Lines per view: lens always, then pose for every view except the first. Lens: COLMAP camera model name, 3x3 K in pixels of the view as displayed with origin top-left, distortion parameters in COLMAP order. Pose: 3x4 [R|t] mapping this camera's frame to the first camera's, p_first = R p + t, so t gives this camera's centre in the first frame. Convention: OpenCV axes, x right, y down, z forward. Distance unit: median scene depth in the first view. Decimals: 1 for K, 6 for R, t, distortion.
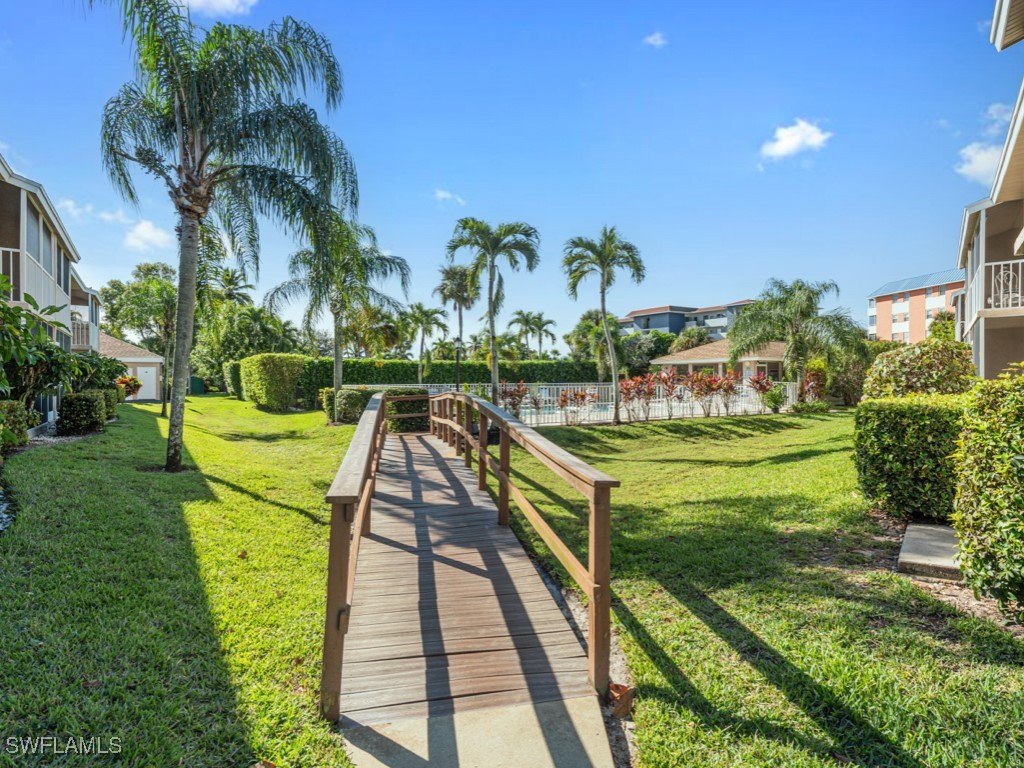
lens RADIAL K [[596.7, 0, 512.0], [0, 596.7, 384.0], [0, 0, 1]] dist [0.004381, 0.000853]
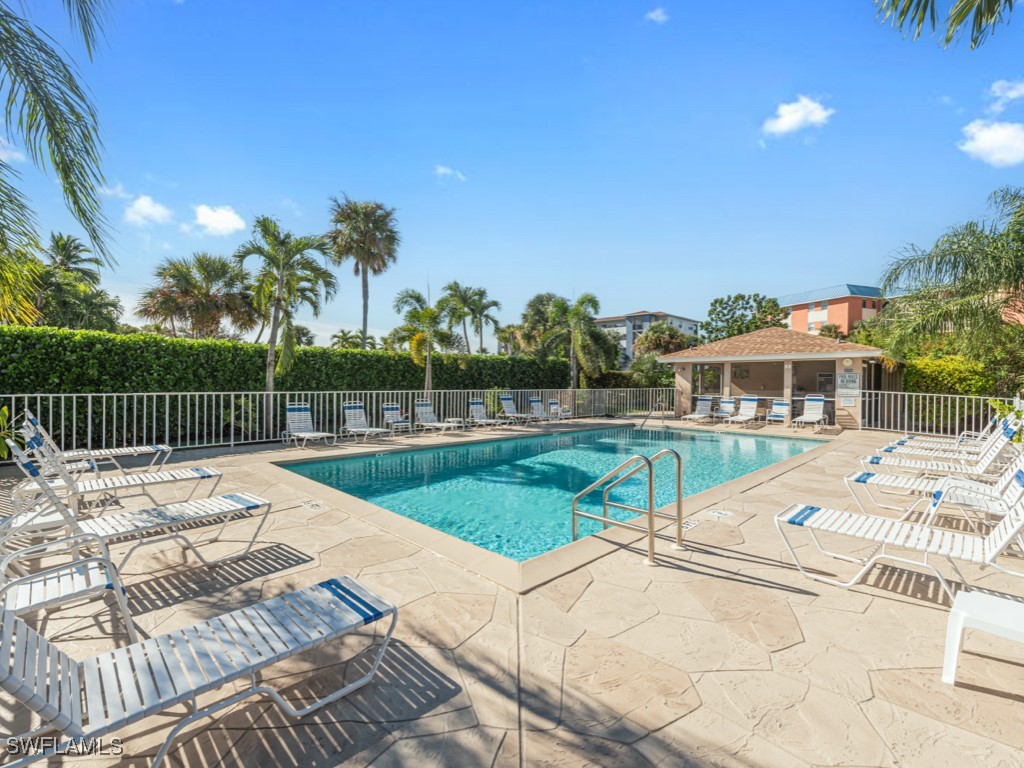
lens RADIAL K [[453.9, 0, 512.0], [0, 453.9, 384.0], [0, 0, 1]] dist [0.001185, -0.000033]
pose [[0.977119, 0.012136, 0.212348, -0.033786], [-0.012110, 0.999926, -0.001422, -0.005861], [-0.212350, -0.001182, 0.977193, 0.489847]]
